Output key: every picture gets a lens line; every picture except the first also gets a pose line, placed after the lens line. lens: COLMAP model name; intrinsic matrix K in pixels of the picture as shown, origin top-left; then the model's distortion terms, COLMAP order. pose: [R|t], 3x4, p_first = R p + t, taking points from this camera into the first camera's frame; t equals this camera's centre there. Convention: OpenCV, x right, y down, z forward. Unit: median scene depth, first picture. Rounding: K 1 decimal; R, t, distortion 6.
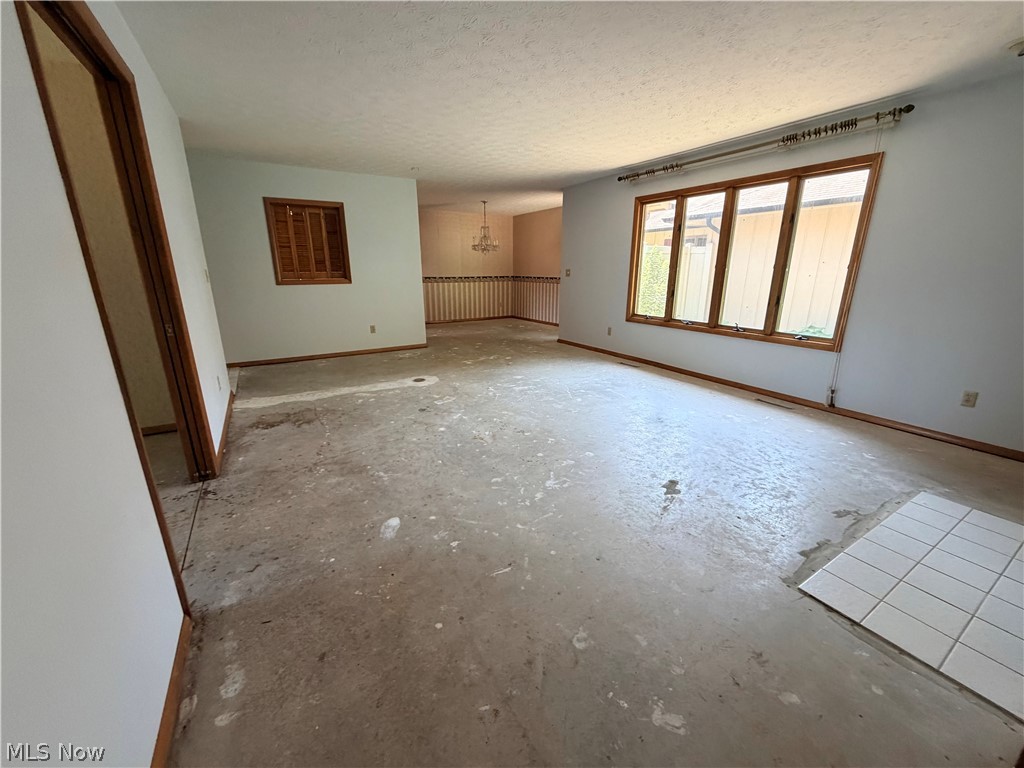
lens RADIAL K [[410.4, 0, 513.3], [0, 410.4, 384.9], [0, 0, 1]] dist [0.007437, 0.000972]
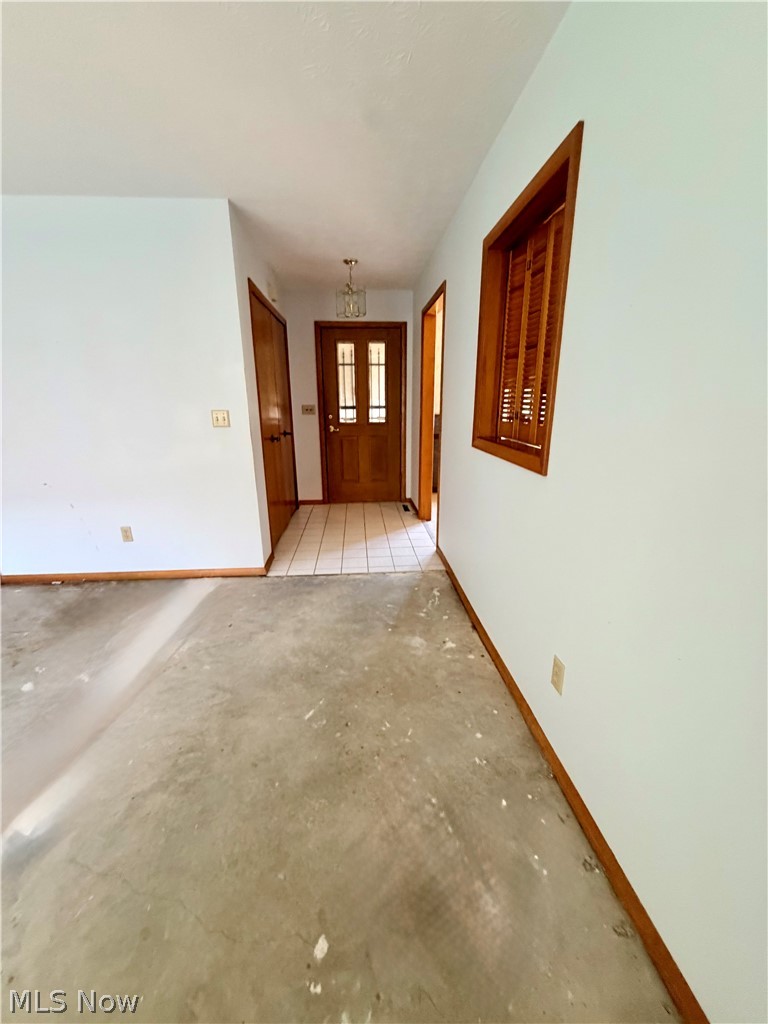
lens RADIAL K [[410.4, 0, 381.0], [0, 410.4, 507.1], [0, 0, 1]] dist [0.007437, 0.000972]
pose [[-0.468304, 0.240167, -0.850301, -0.178109], [-0.235846, 0.893455, 0.382249, -0.446318], [0.851509, 0.379548, -0.361766, 1.481972]]
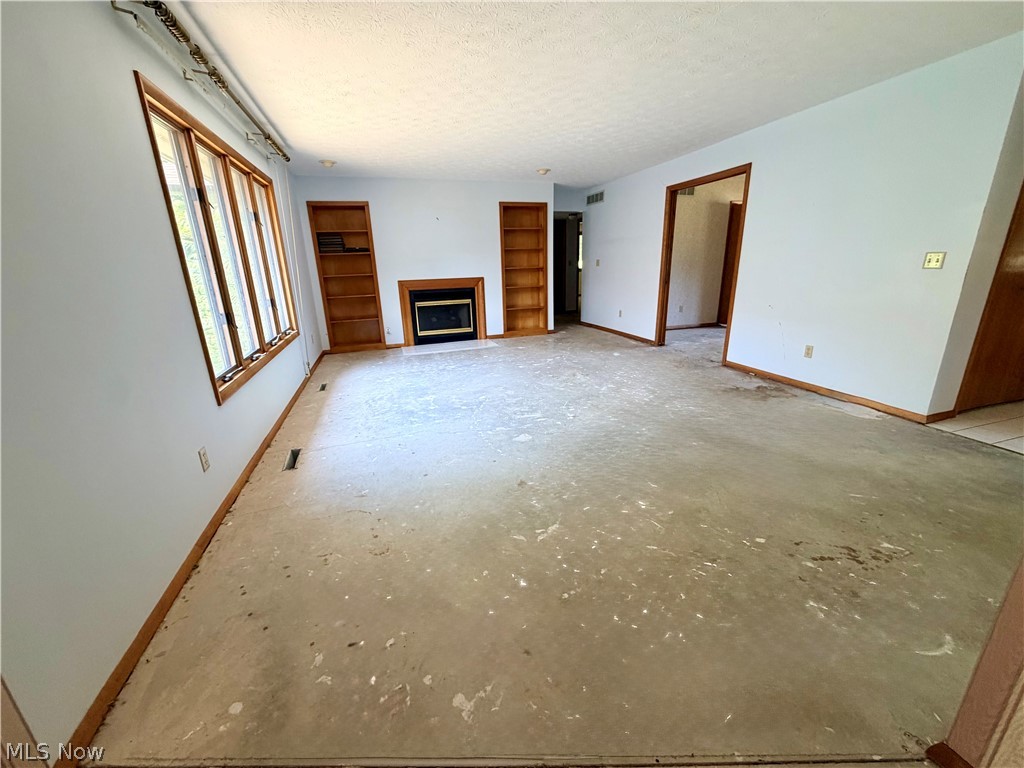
lens RADIAL K [[410.4, 0, 513.3], [0, 410.4, 382.7], [0, 0, 1]] dist [0.007437, 0.000972]
pose [[-0.972345, -0.041948, 0.229749, -0.138936], [0.090470, 0.839277, 0.536124, -0.525330], [-0.215313, 0.542083, -0.812272, 1.803755]]
